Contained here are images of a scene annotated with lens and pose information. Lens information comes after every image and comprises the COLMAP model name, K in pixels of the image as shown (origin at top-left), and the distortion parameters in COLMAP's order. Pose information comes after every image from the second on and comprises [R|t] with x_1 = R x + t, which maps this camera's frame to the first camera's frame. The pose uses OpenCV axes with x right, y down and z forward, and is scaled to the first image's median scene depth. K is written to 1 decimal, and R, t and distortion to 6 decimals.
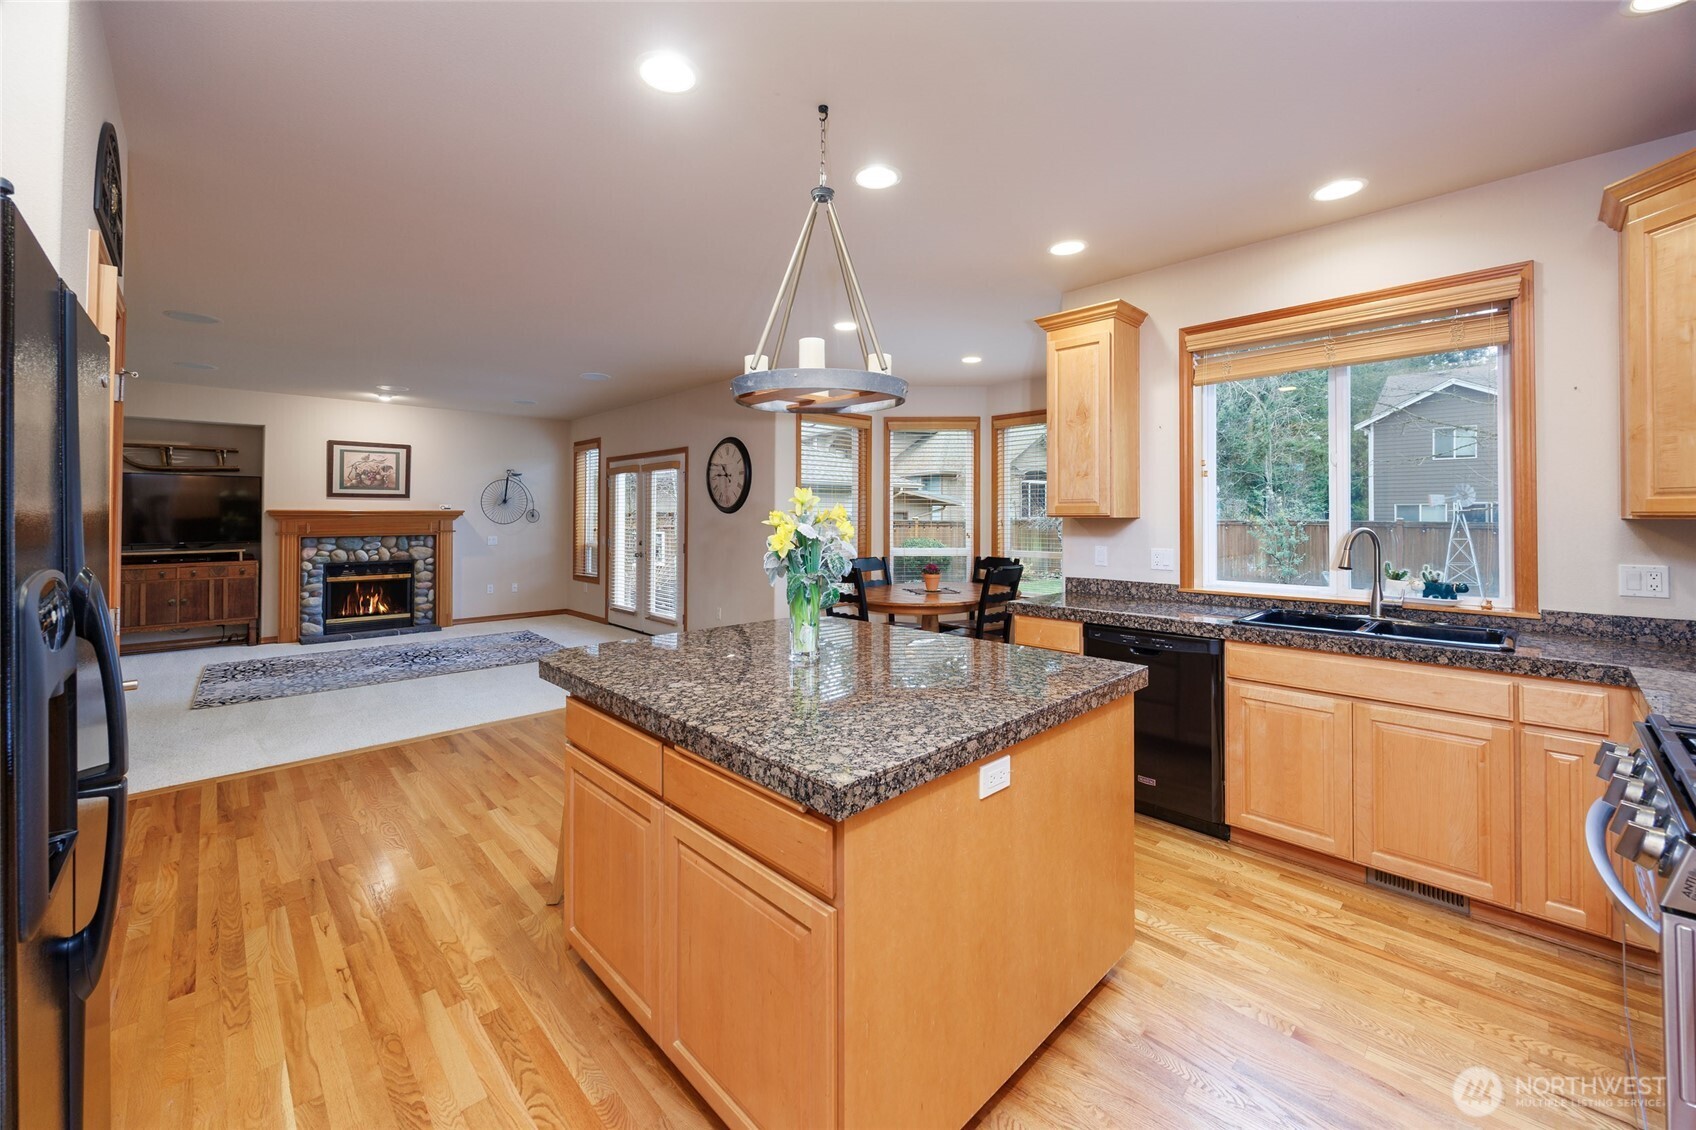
lens RADIAL K [[670.1, 0, 843.6], [0, 670.1, 501.0], [0, 0, 1]] dist [-0.000131, 0.000138]
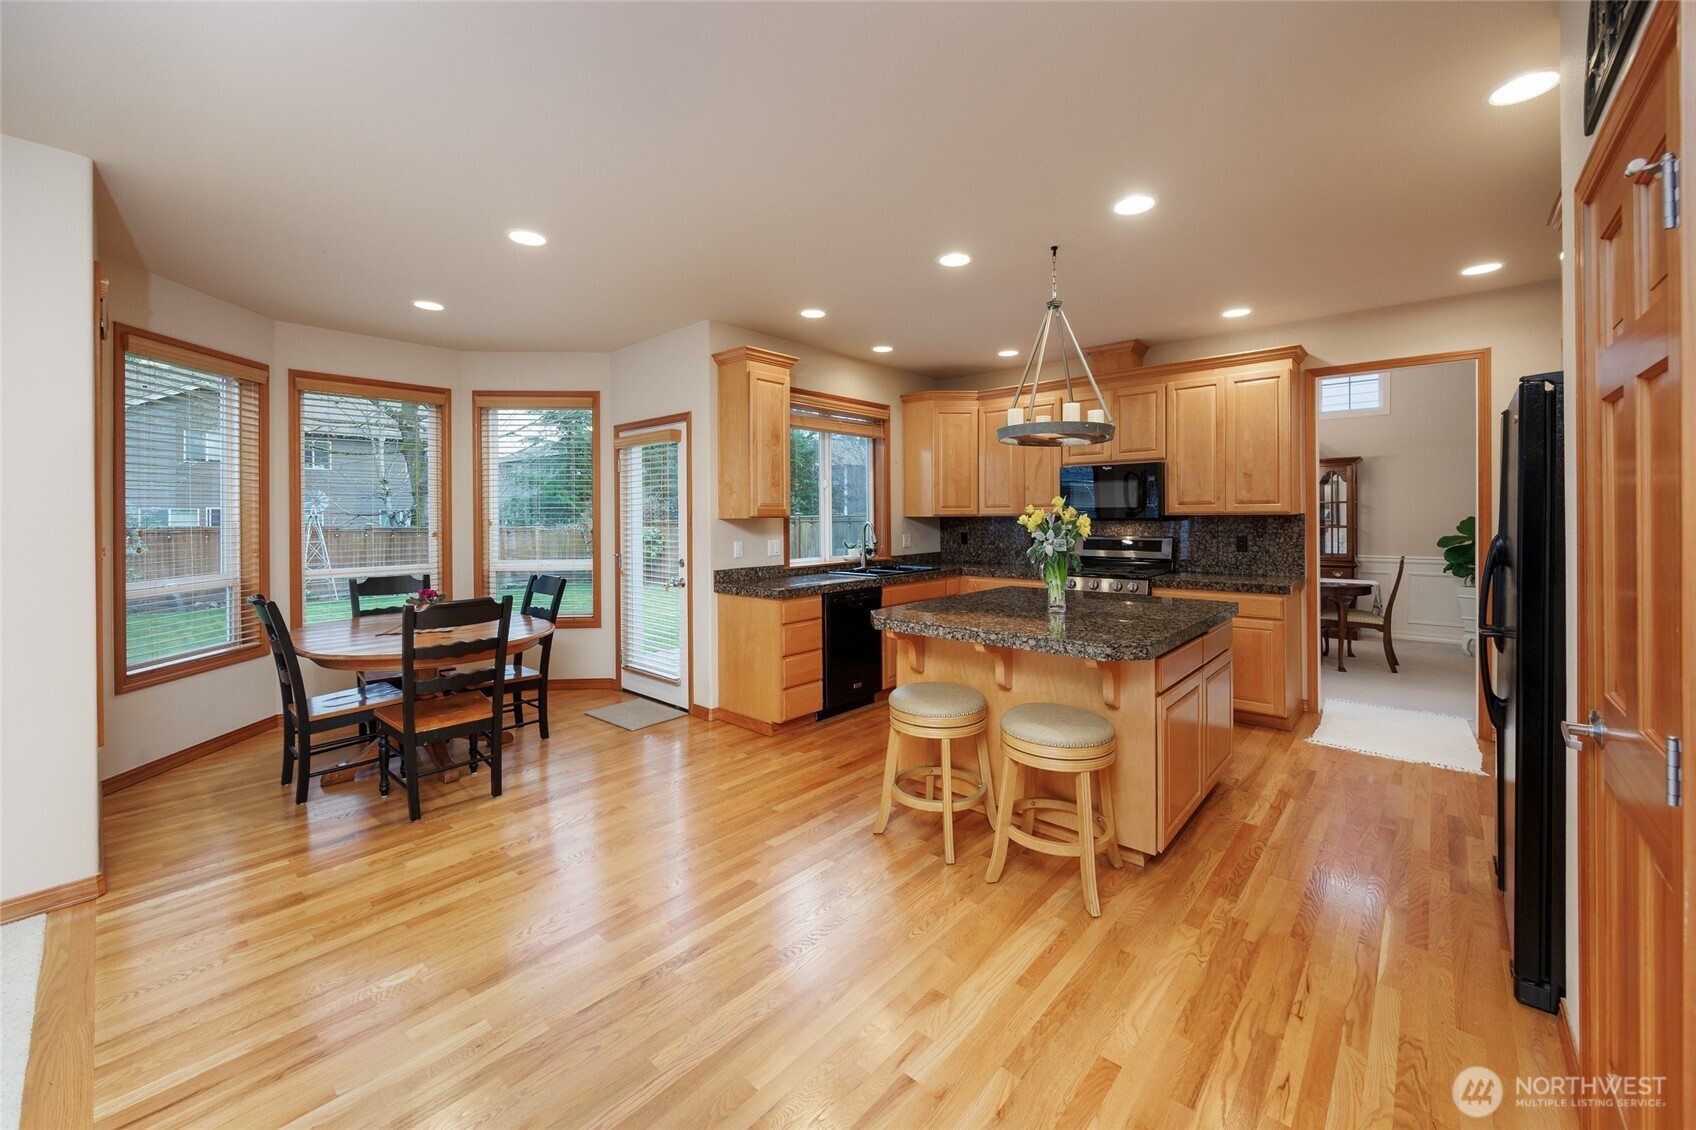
lens RADIAL K [[663.9, 0, 845.9], [0, 663.9, 520.1], [0, 0, 1]] dist [-0.001154, -0.000431]
pose [[-0.083957, -0.005635, 0.996453, -0.438106], [-0.013495, 0.999899, 0.004518, 0.010037], [-0.996378, -0.013067, -0.084024, 0.467580]]
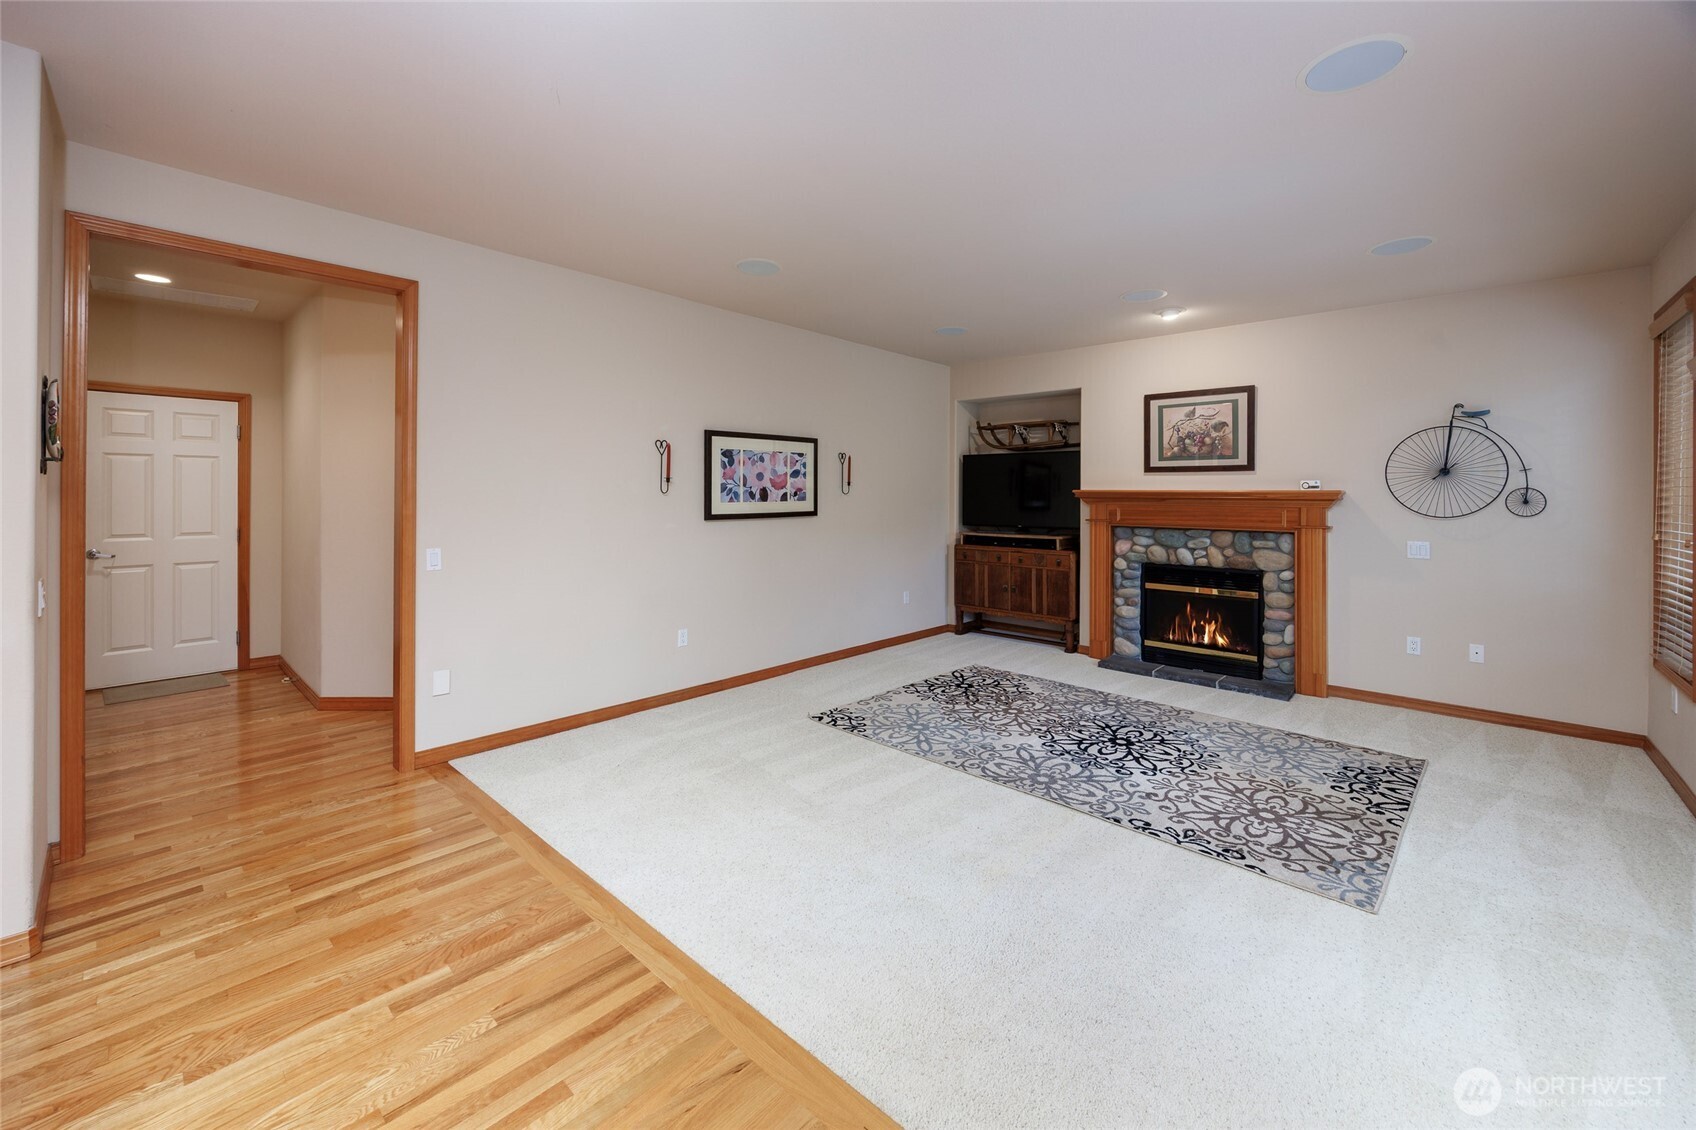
lens RADIAL K [[670.4, 0, 849.5], [0, 670.4, 485.0], [0, 0, 1]] dist [-0.000418, -0.000053]
pose [[0.075646, -0.013109, -0.997049, -0.062790], [0.014203, 0.999826, -0.012067, 0.012198], [0.997034, -0.013249, 0.075819, 0.634806]]
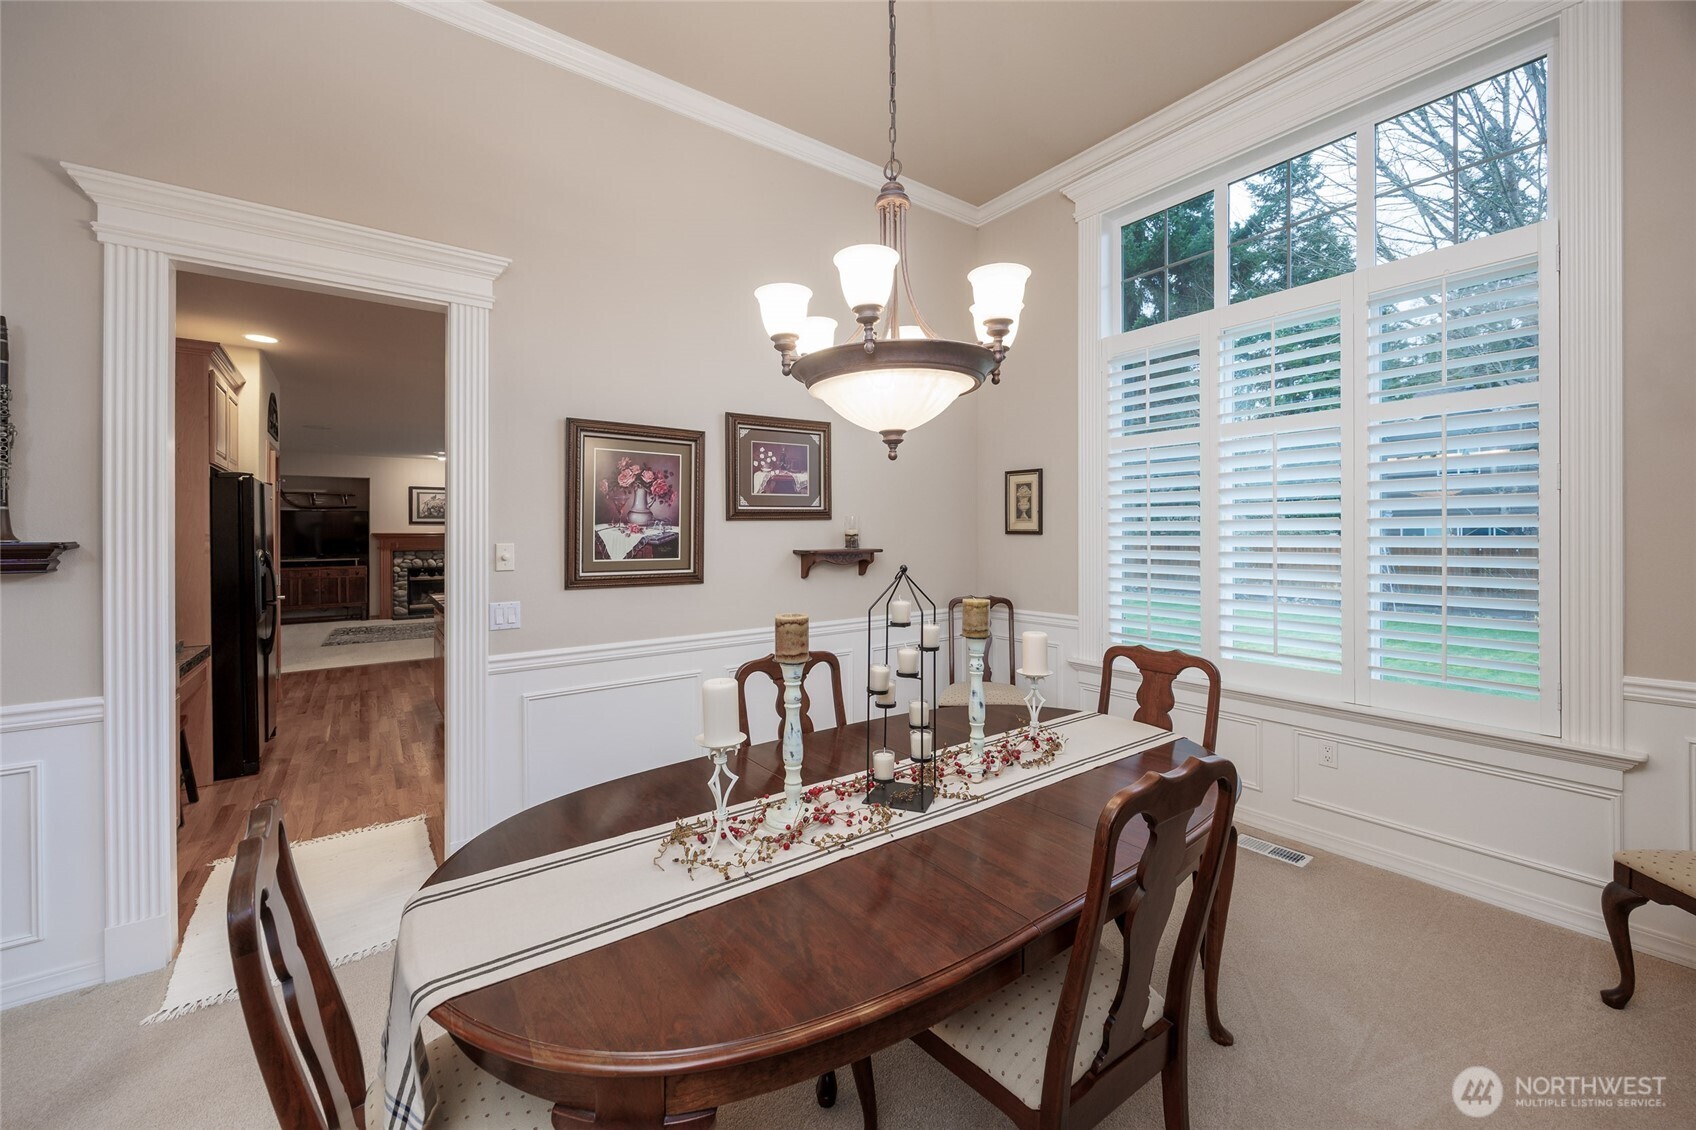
lens RADIAL K [[660.5, 0, 853.1], [0, 660.5, 526.7], [0, 0, 1]] dist [0.000687, 0.000063]
pose [[0.992644, -0.005384, -0.120947, 0.409522], [0.006985, 0.999893, 0.012817, -0.012330], [0.120865, -0.013567, 0.992576, -0.362763]]
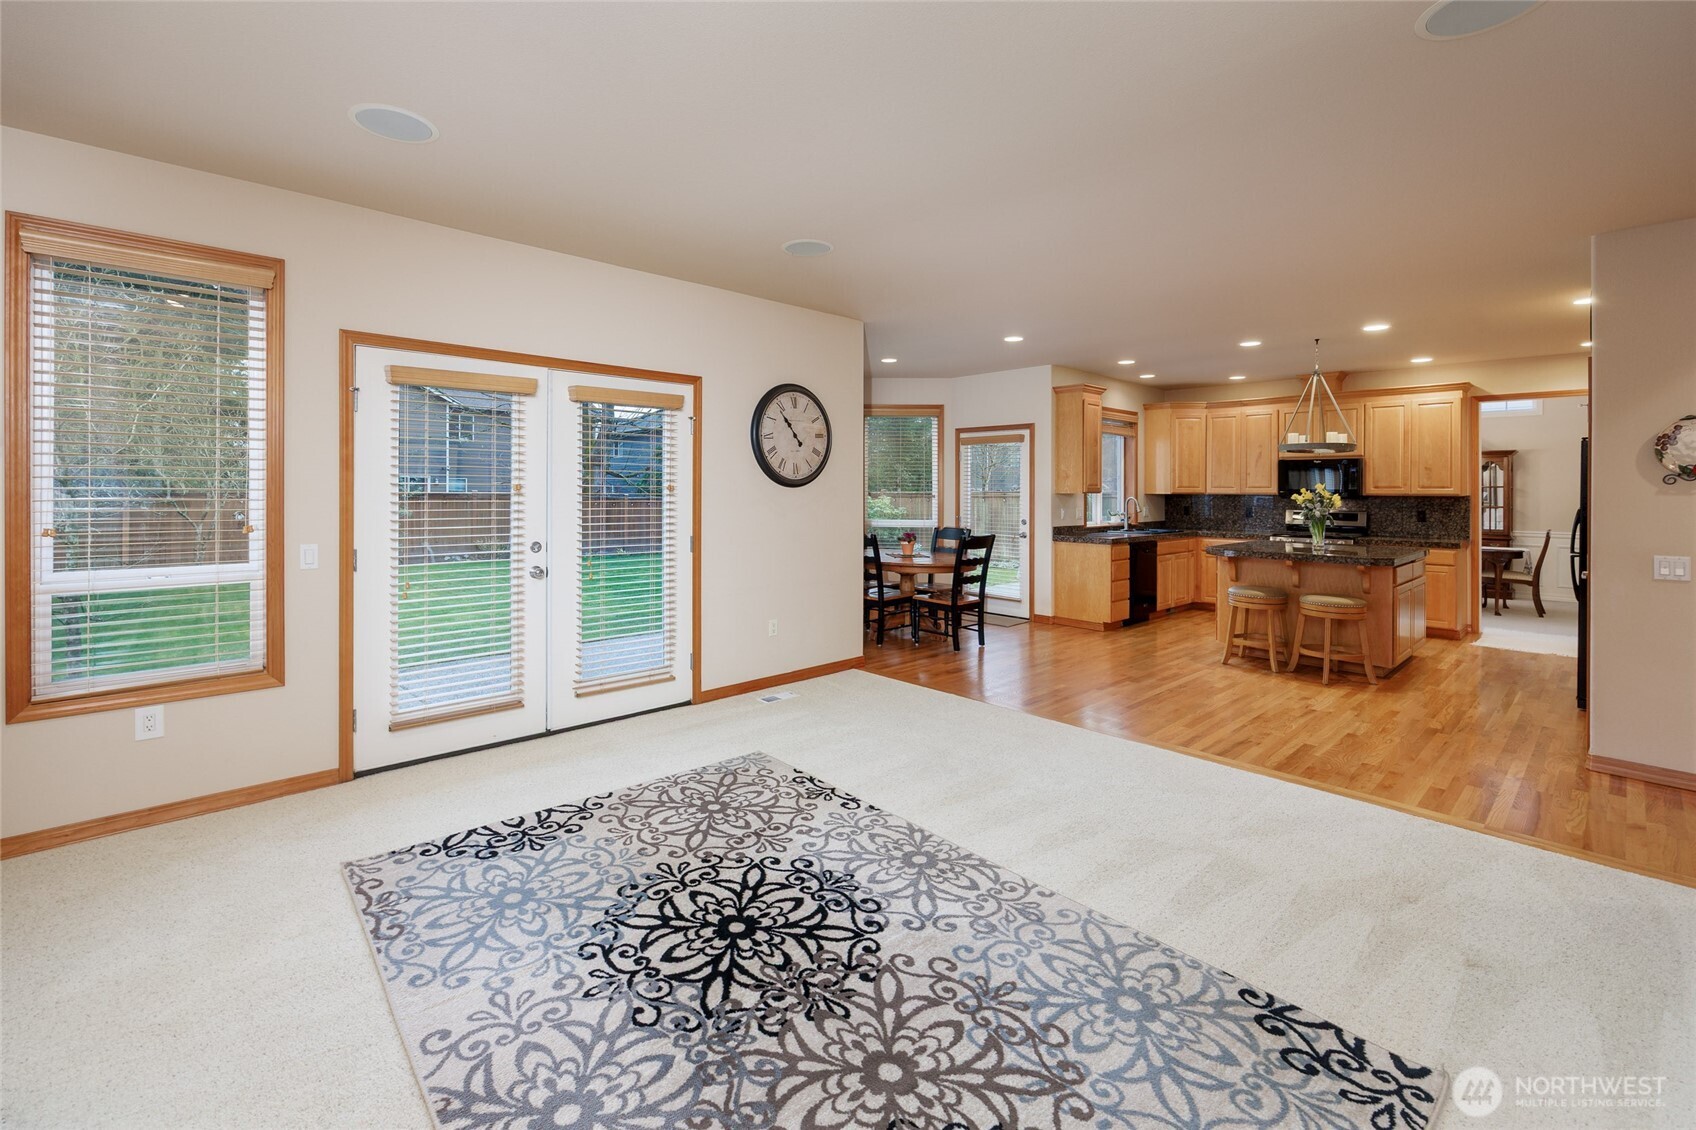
lens RADIAL K [[727.0, 0, 825.8], [0, 727.0, 490.2], [0, 0, 1]] dist [0.000945, -0.000053]
pose [[0.021605, 0.001233, 0.999766, -0.854572], [-0.027334, 0.999626, -0.000642, 0.018140], [-0.999393, -0.027314, 0.021630, 0.834881]]
